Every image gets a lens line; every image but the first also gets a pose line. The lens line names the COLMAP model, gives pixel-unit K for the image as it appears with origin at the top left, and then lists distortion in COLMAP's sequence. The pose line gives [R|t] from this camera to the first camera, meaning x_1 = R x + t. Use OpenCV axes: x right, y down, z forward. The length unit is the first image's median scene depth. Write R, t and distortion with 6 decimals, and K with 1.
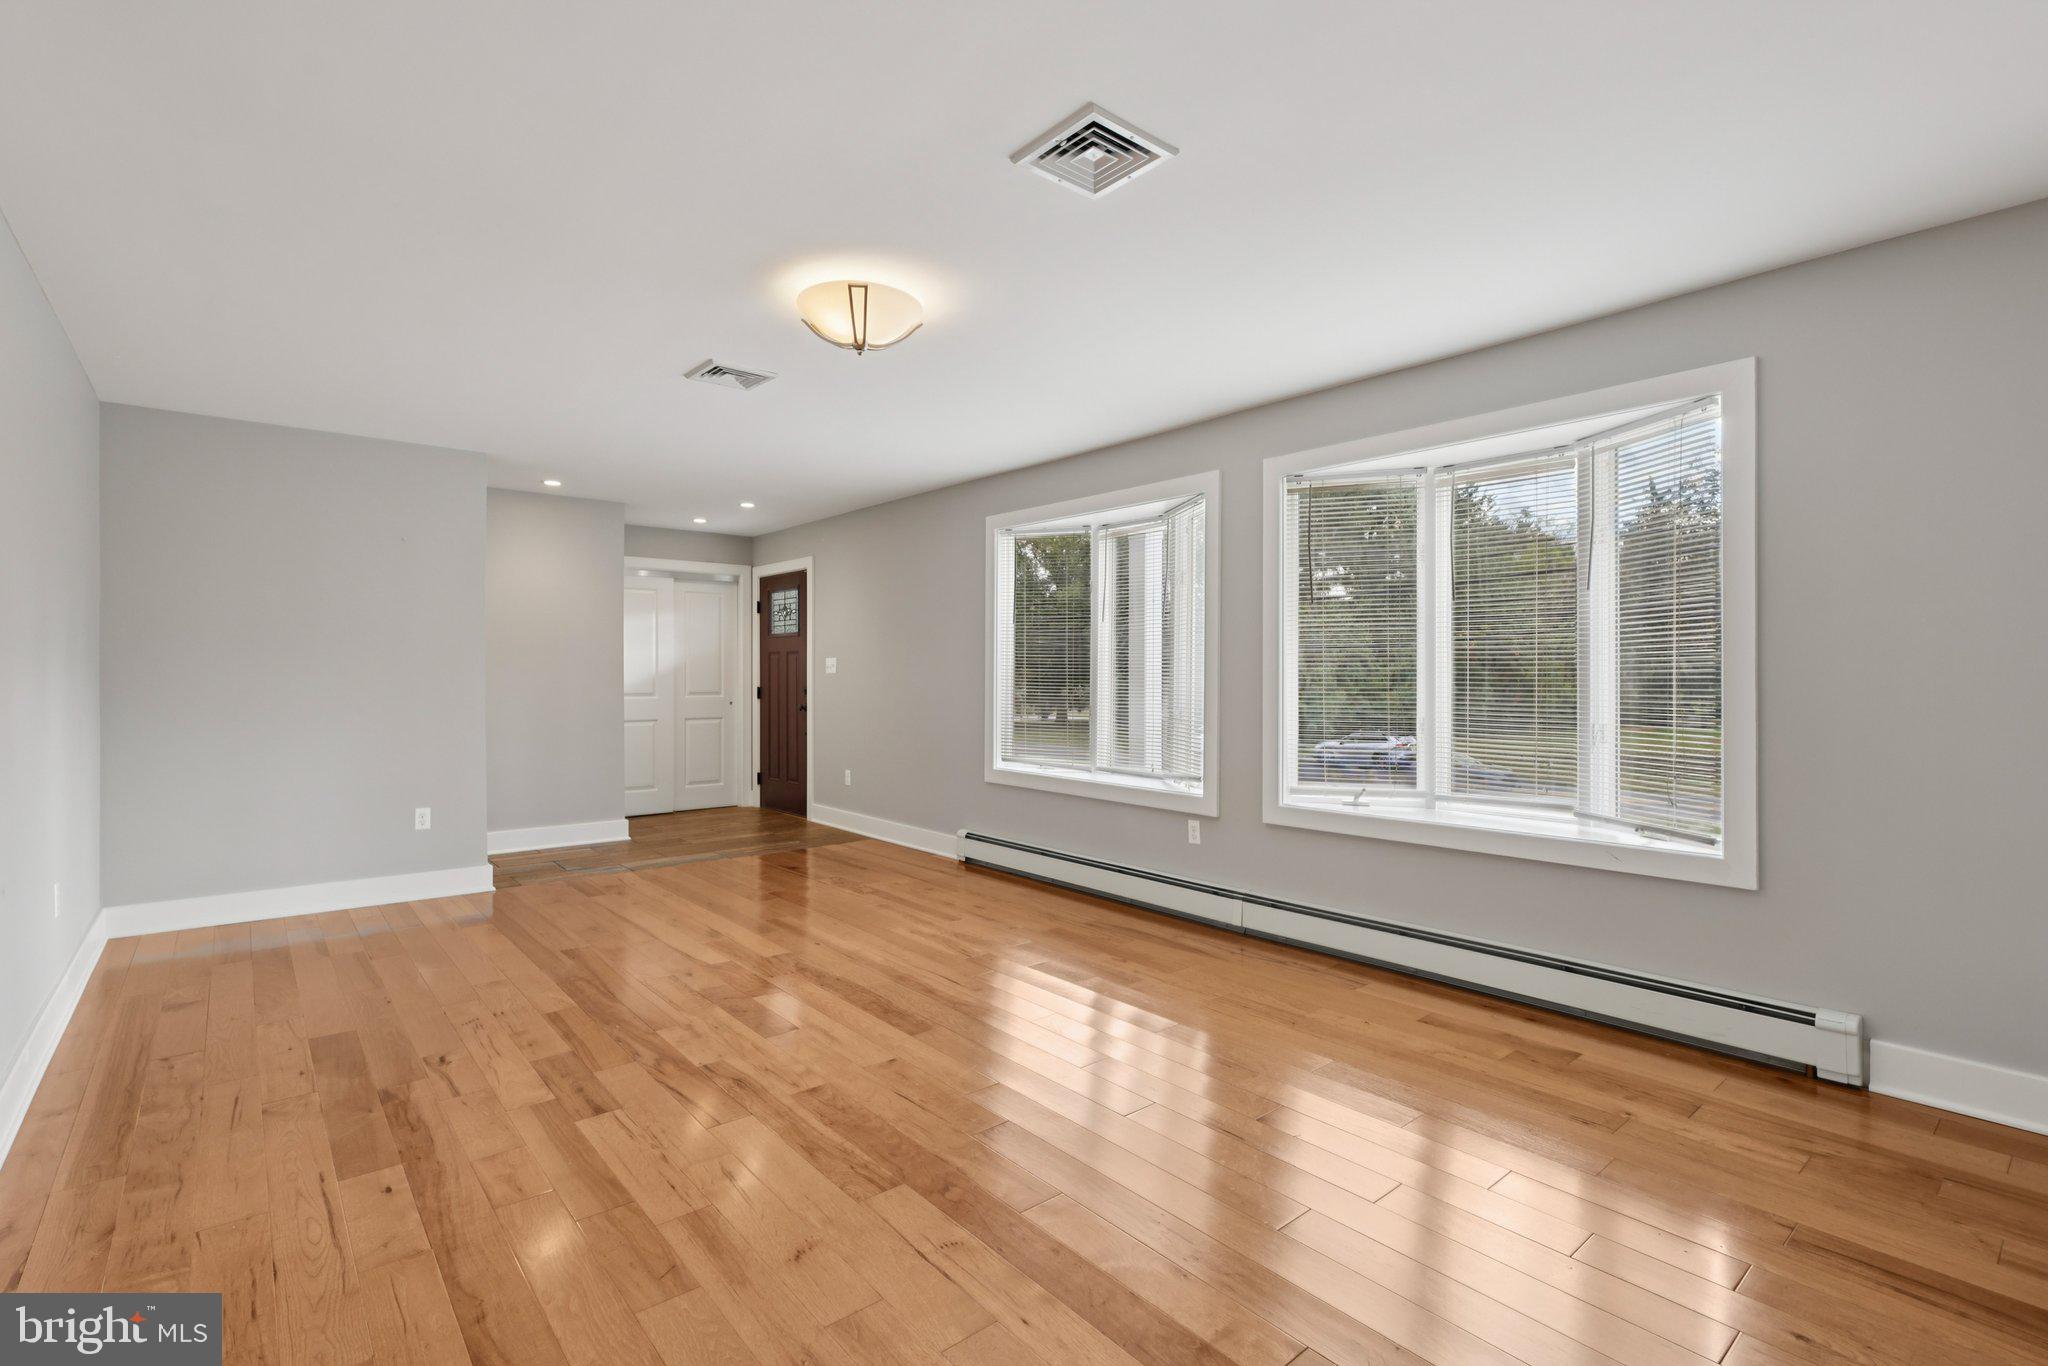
lens RADIAL K [[968.7, 0, 1012.3], [0, 968.7, 675.9], [0, 0, 1]] dist [-0.001499, -0.000228]
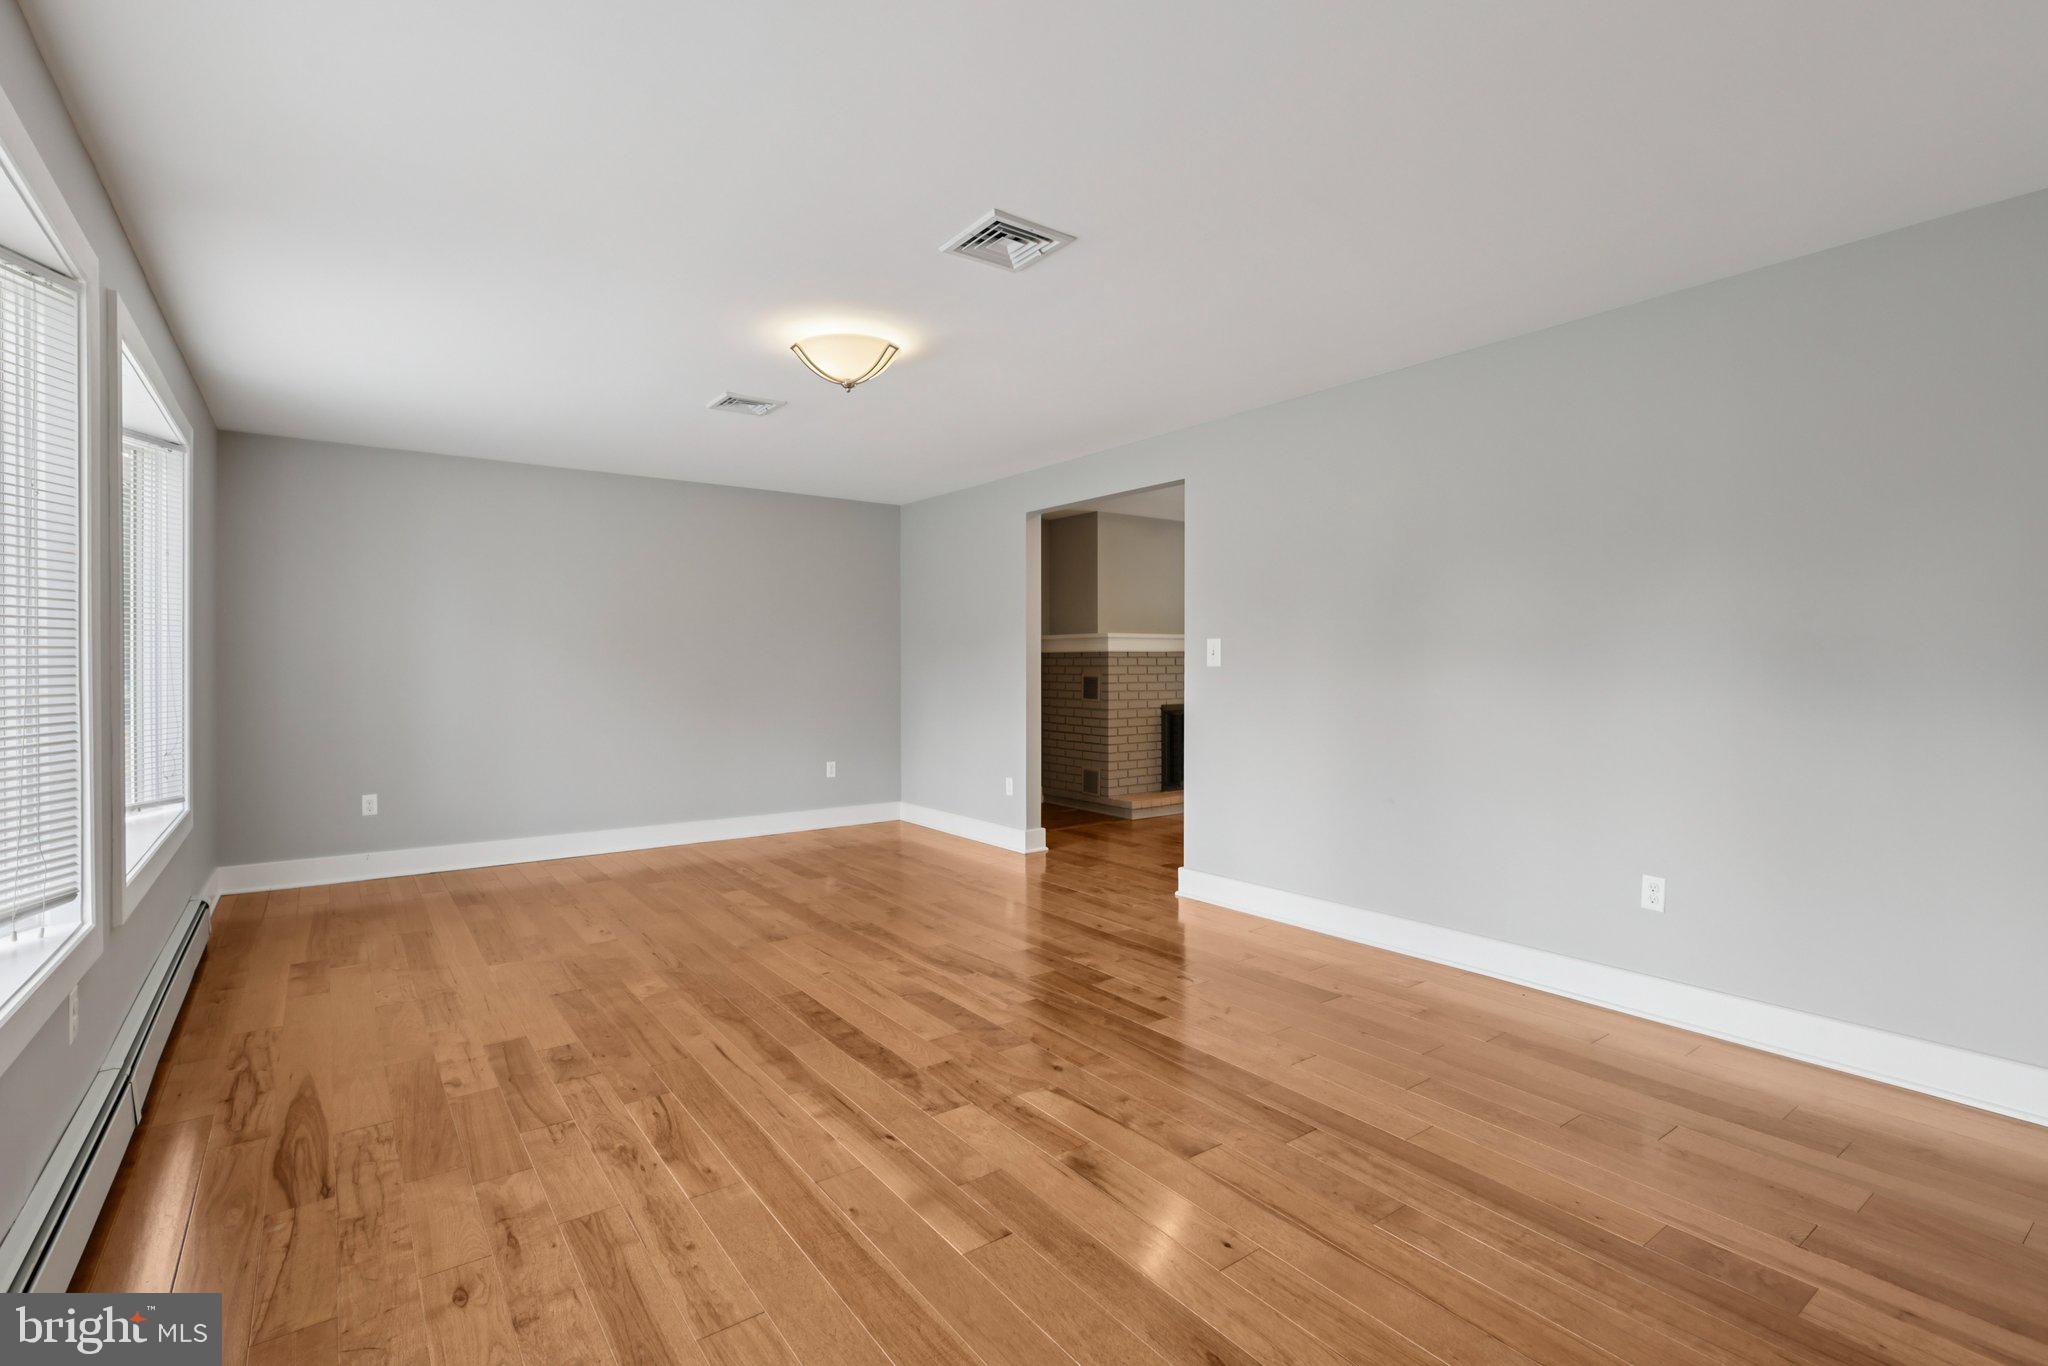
lens RADIAL K [[968.7, 0, 1029.2], [0, 968.7, 668.5], [0, 0, 1]] dist [-0.001499, -0.000228]
pose [[-0.998791, -0.003773, 0.049014, -0.351011], [-0.003260, 0.999939, 0.010529, -0.010538], [-0.049050, 0.010356, -0.998743, 1.767616]]
